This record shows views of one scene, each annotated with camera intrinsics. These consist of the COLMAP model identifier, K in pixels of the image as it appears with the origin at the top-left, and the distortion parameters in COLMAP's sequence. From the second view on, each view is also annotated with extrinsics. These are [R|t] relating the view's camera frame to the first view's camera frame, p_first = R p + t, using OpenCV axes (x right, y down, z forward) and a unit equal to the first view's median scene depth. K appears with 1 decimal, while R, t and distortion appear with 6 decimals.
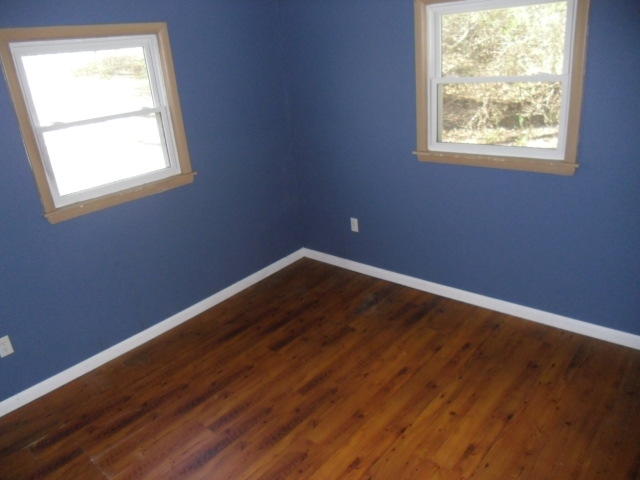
lens RADIAL K [[501.6, 0, 320.0], [0, 501.6, 240.0], [0, 0, 1]] dist [-0.007993, -0.002885]
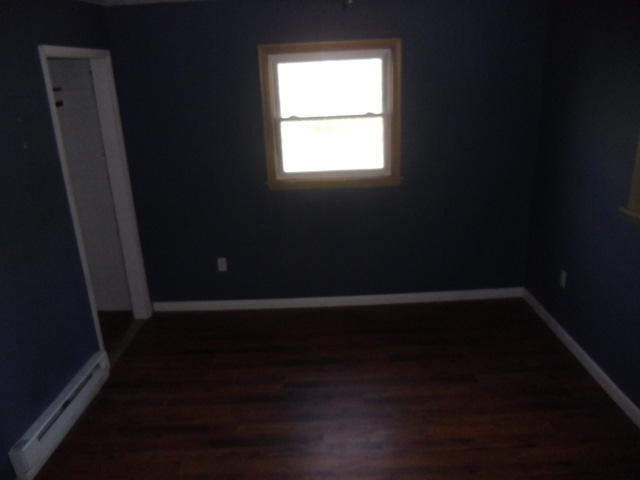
lens RADIAL K [[508.4, 0, 320.0], [0, 508.4, 240.0], [0, 0, 1]] dist [0.002042, 0.000241]
pose [[0.653158, 0.290000, -0.699489, 0.484632], [-0.288238, 0.949434, 0.124478, -0.101600], [0.700217, 0.120315, 0.703719, 0.142847]]
